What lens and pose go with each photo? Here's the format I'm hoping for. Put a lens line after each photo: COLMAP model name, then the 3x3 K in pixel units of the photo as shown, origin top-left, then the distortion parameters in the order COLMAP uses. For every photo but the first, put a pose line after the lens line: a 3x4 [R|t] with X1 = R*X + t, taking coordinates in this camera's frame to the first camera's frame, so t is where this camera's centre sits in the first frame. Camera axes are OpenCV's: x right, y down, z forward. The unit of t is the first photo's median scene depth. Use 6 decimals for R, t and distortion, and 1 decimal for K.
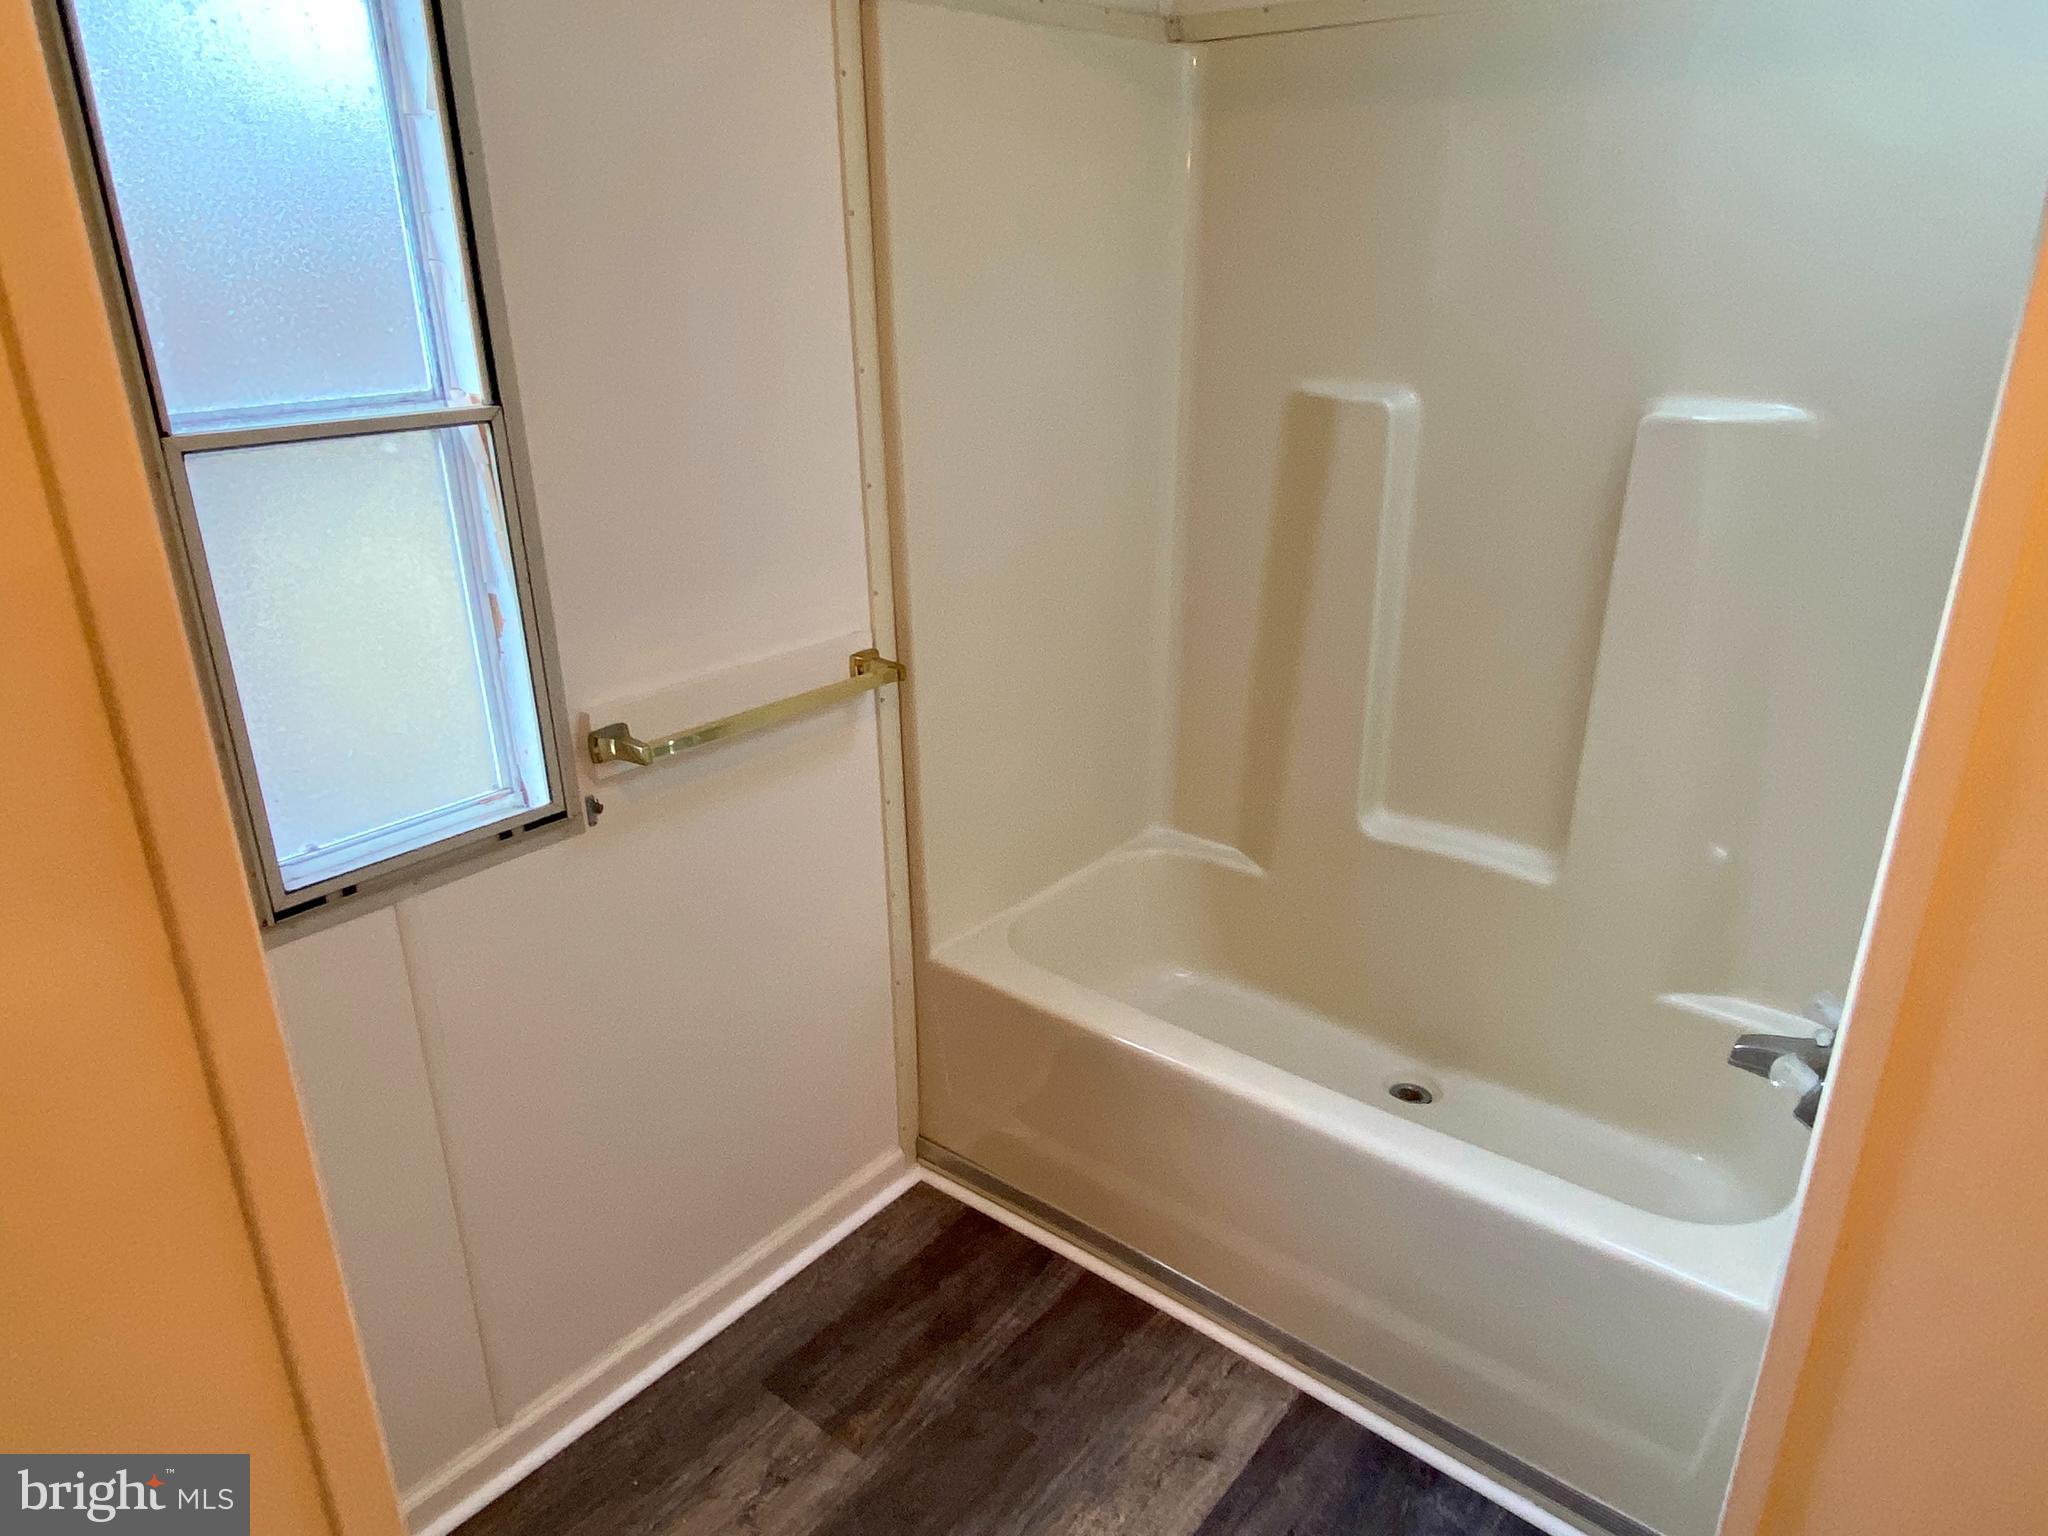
lens RADIAL K [[1319.3, 0, 1024.2], [0, 1319.3, 771.5], [0, 0, 1]] dist [0.002598, -0.001492]
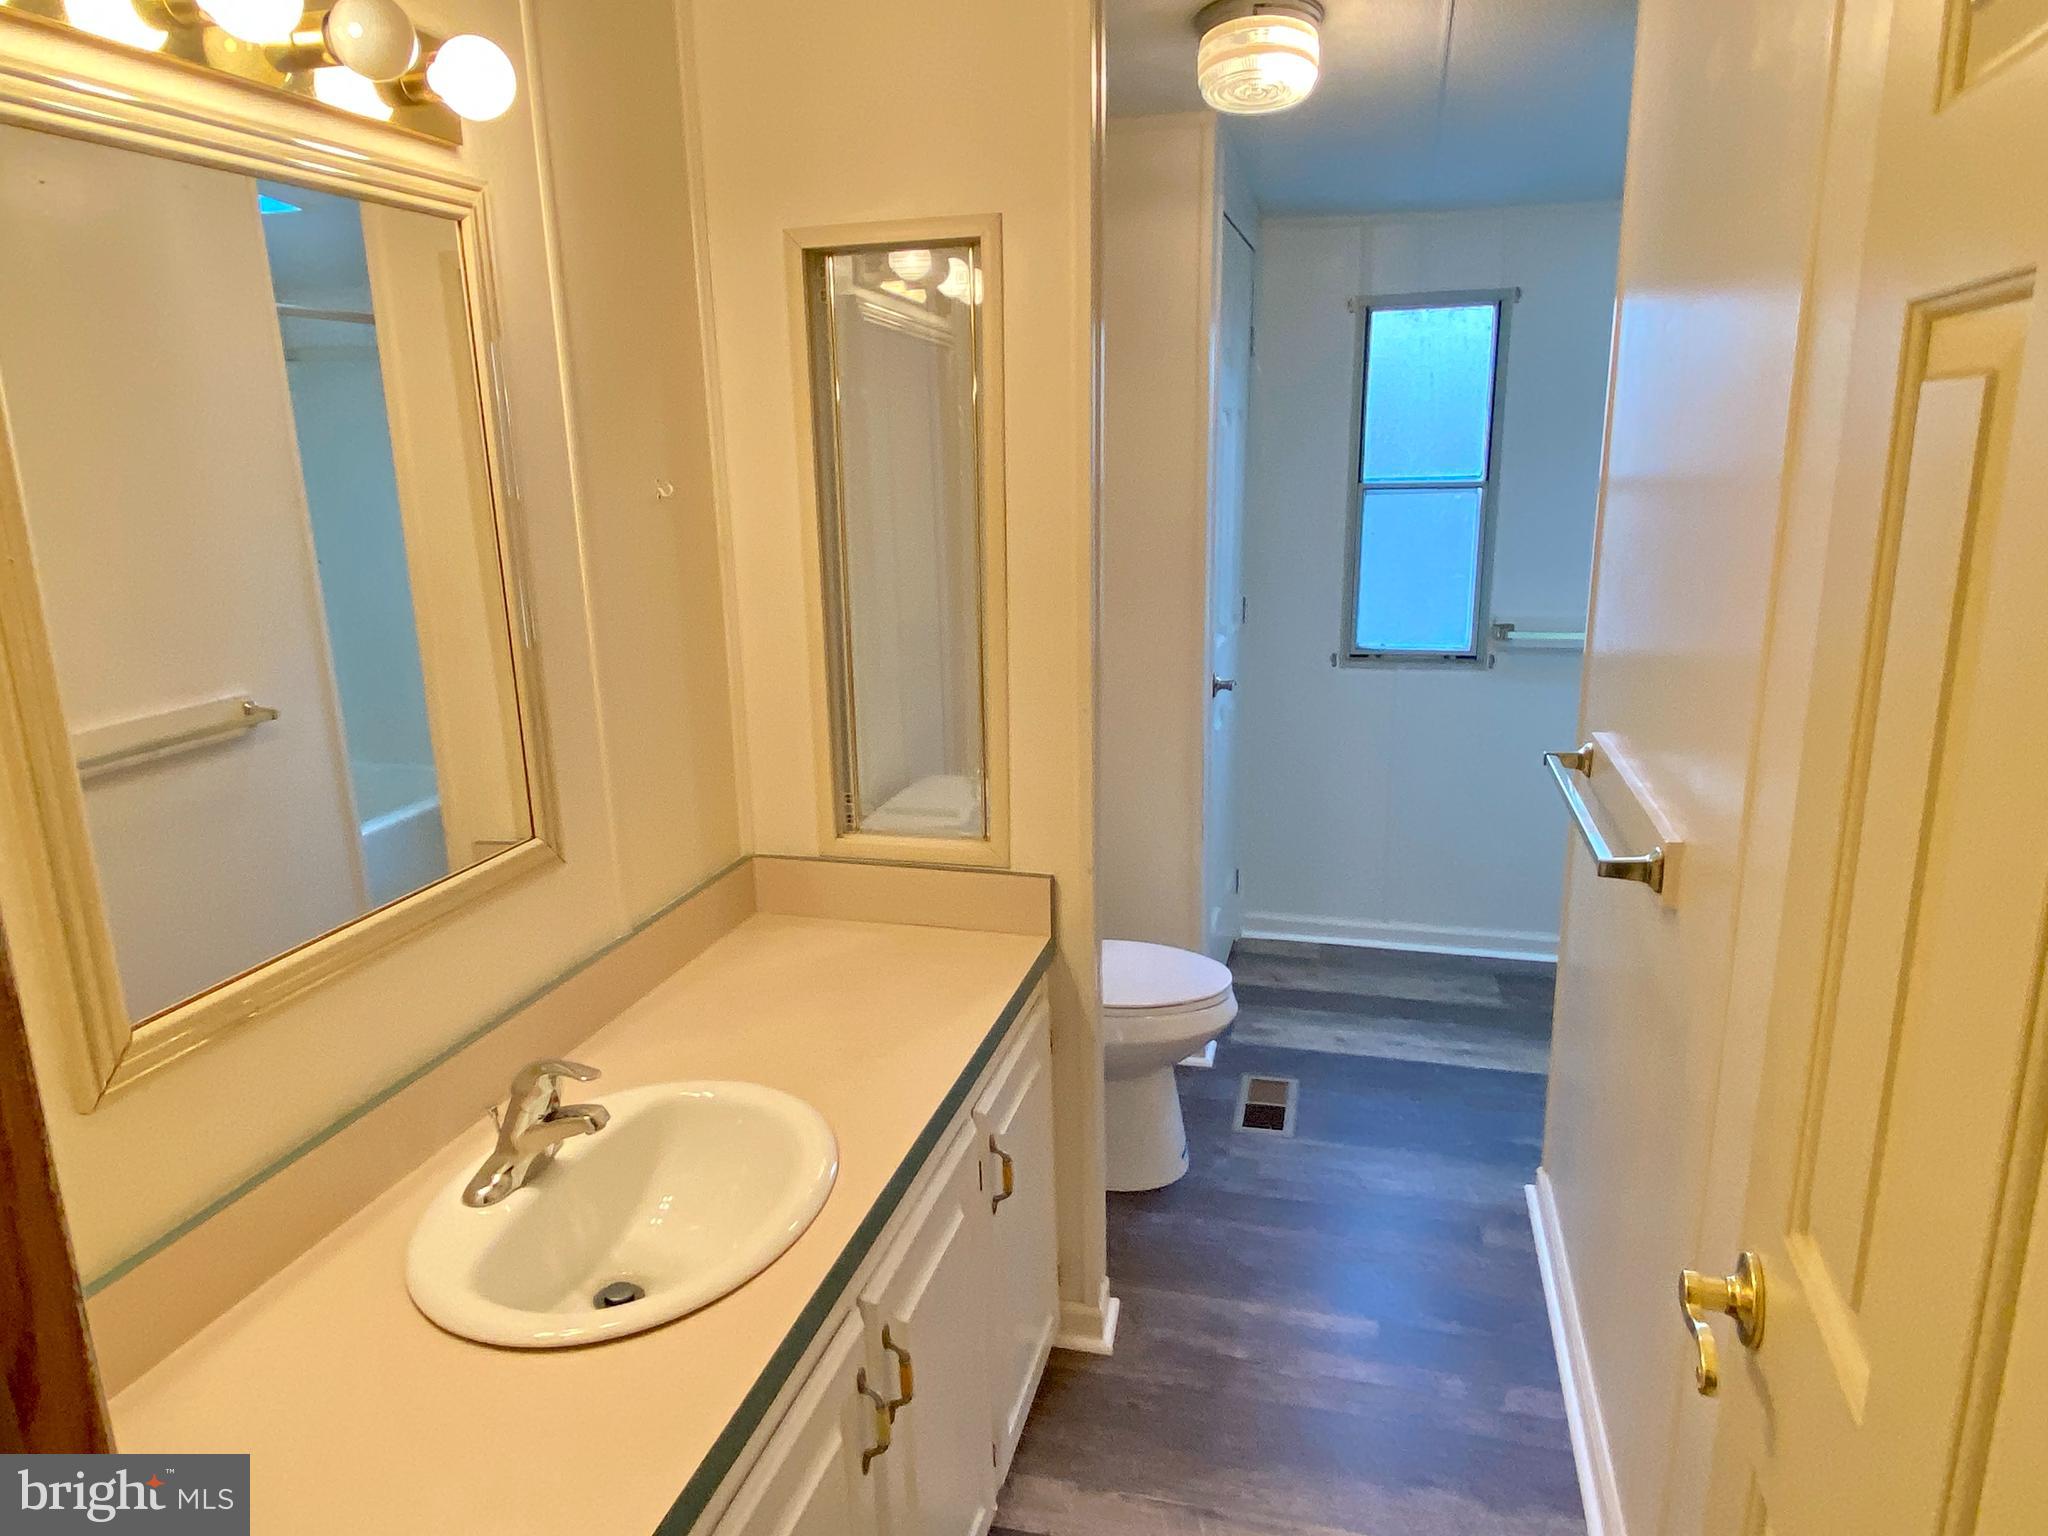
lens RADIAL K [[1319.3, 0, 1020.8], [0, 1319.3, 768.8], [0, 0, 1]] dist [0.002598, -0.001492]
pose [[0.407632, 0.210857, -0.888468, 1.444948], [-0.304919, 0.948558, 0.085220, 0.268185], [0.860733, 0.236172, 0.450957, -0.685349]]
